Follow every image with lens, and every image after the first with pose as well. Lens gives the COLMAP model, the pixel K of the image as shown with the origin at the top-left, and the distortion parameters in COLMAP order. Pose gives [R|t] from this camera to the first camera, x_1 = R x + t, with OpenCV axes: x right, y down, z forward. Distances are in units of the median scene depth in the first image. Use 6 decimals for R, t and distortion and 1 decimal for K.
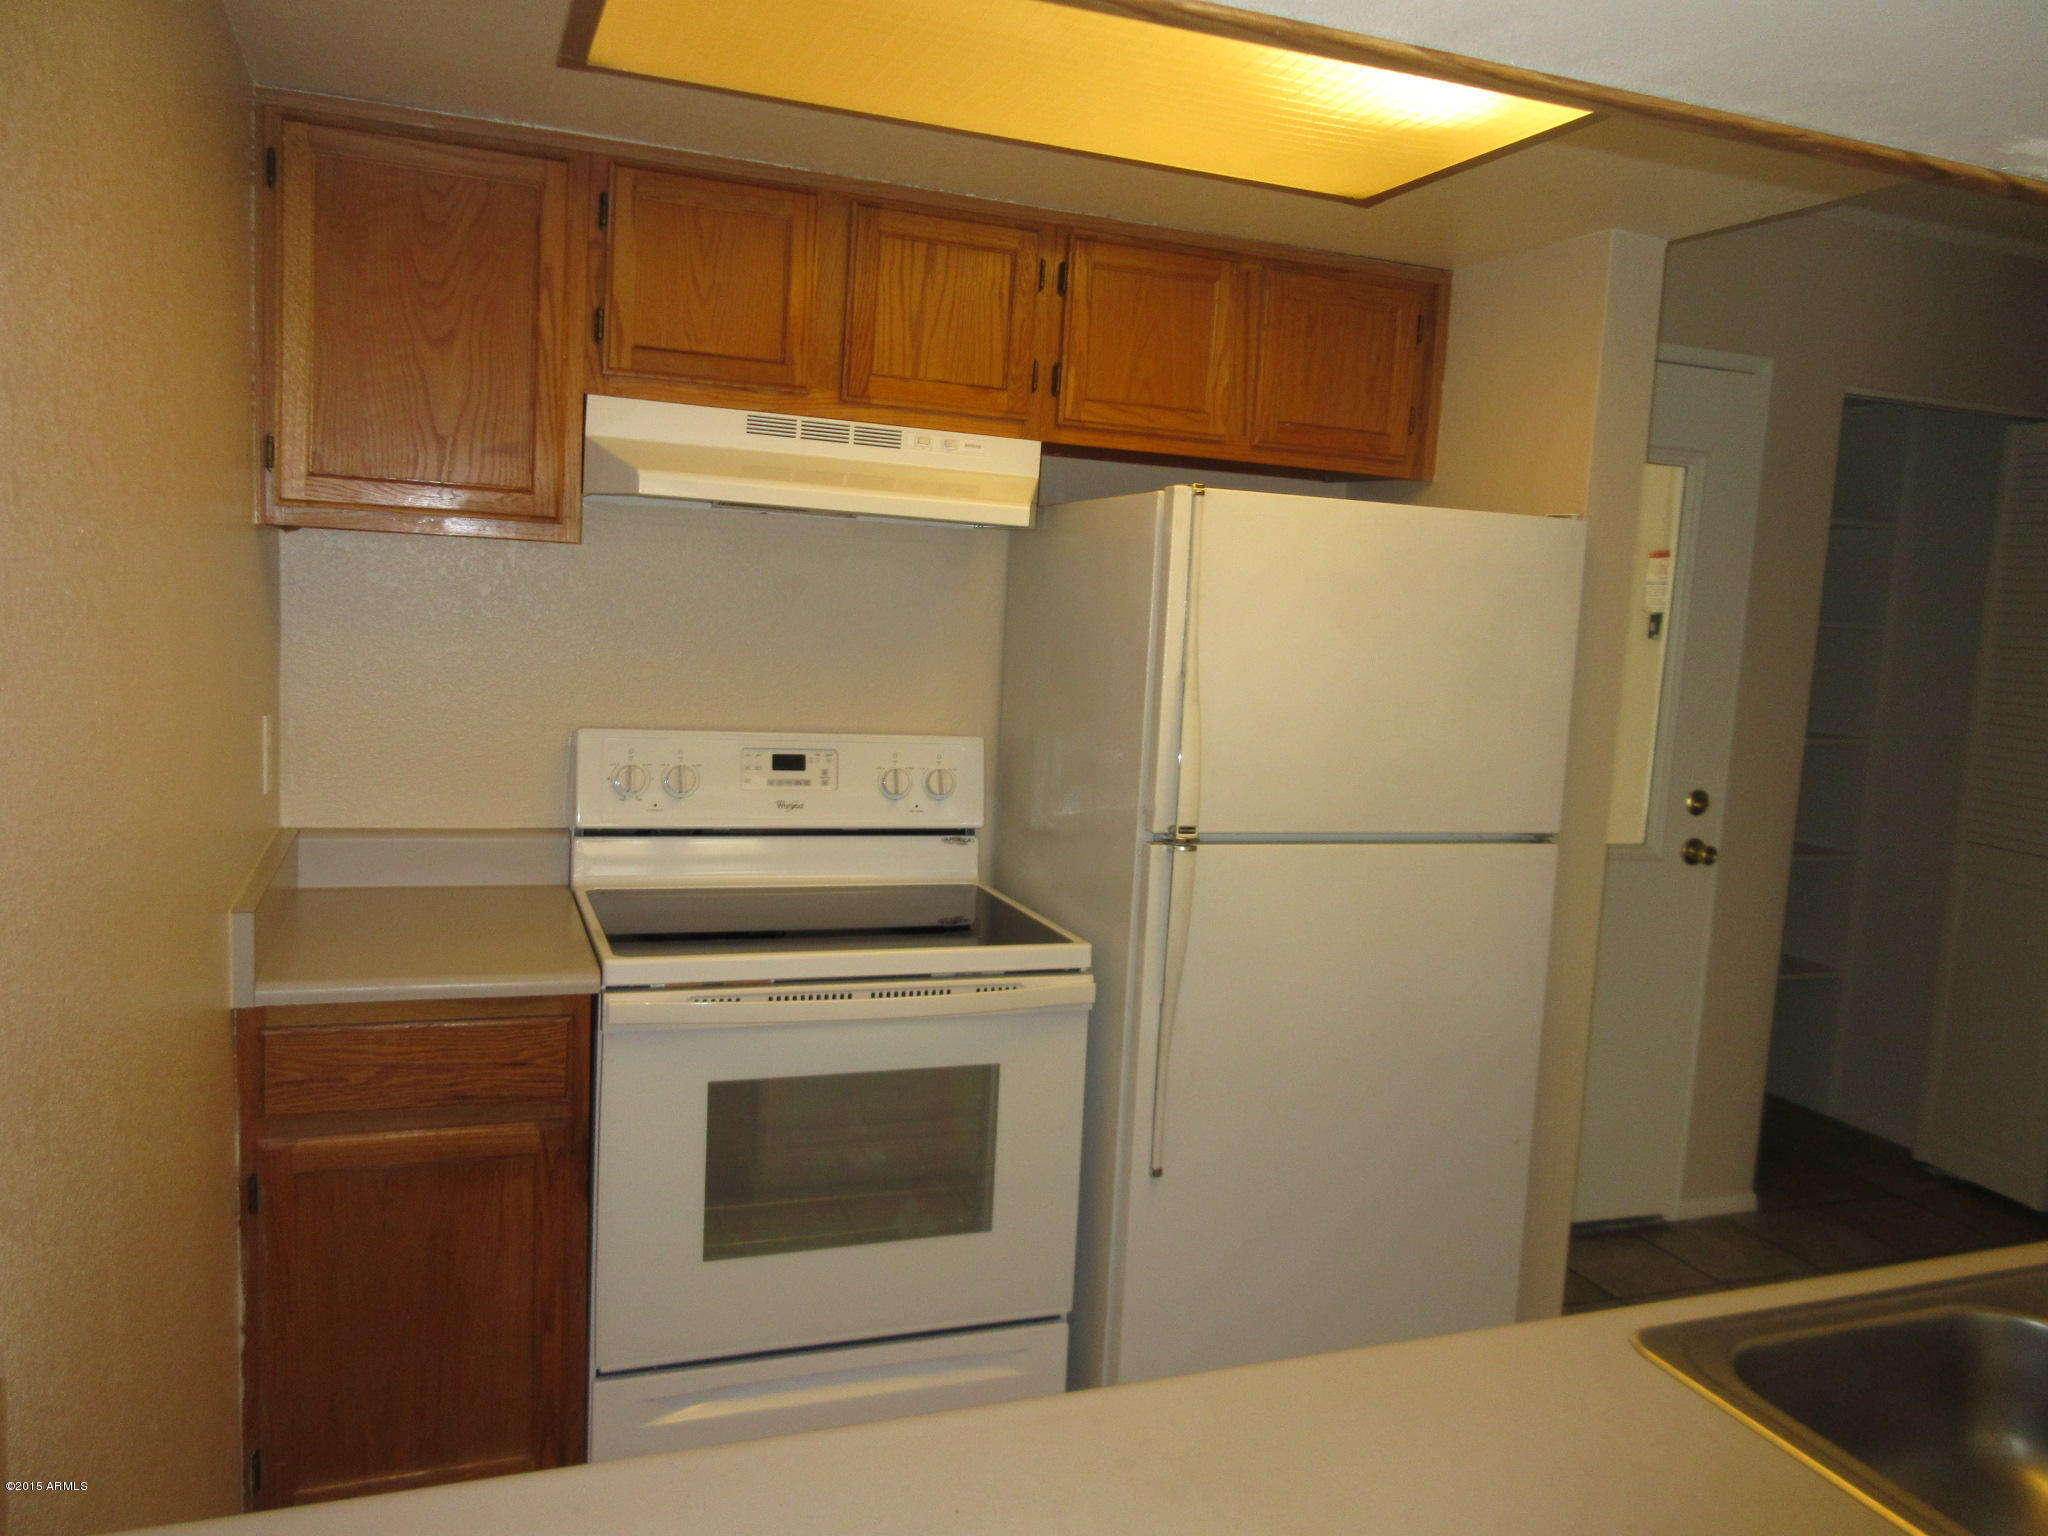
lens RADIAL K [[1502.6, 0, 1026.2], [0, 1502.6, 758.2], [0, 0, 1]] dist [0.000289, -0.000611]
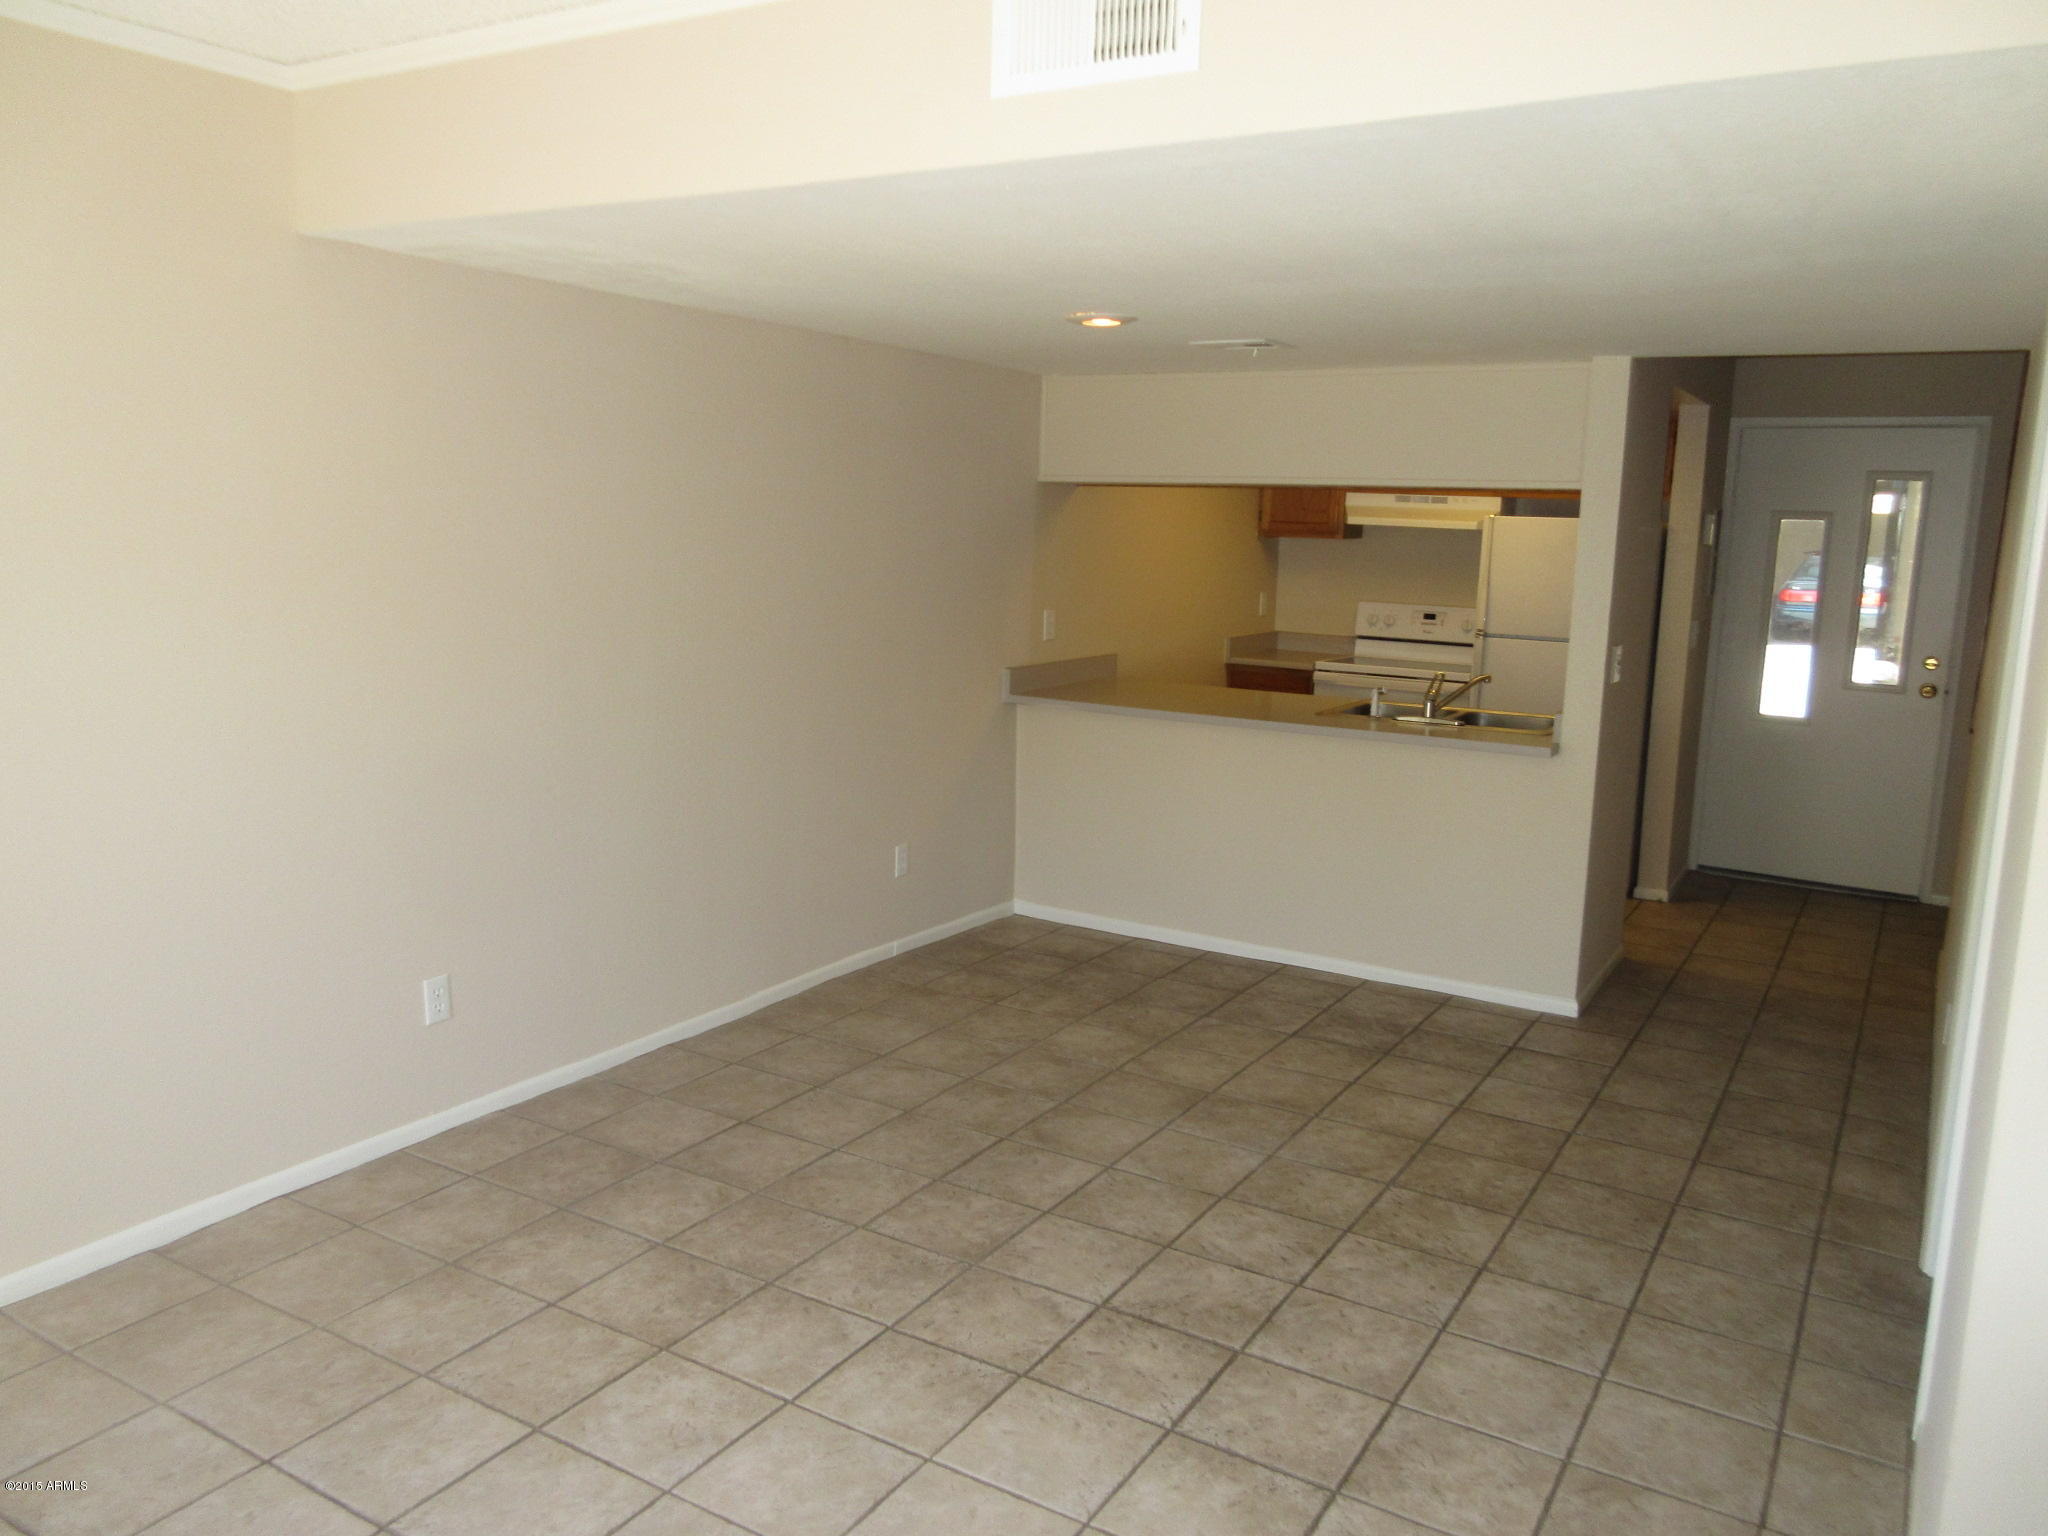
lens RADIAL K [[1502.6, 0, 1026.4], [0, 1502.6, 770.1], [0, 0, 1]] dist [0.000289, -0.000611]
pose [[0.606396, 0.092338, -0.789784, 1.668782], [-0.082717, 0.995171, 0.052841, 0.207499], [0.790849, 0.033287, 0.611105, -1.321117]]
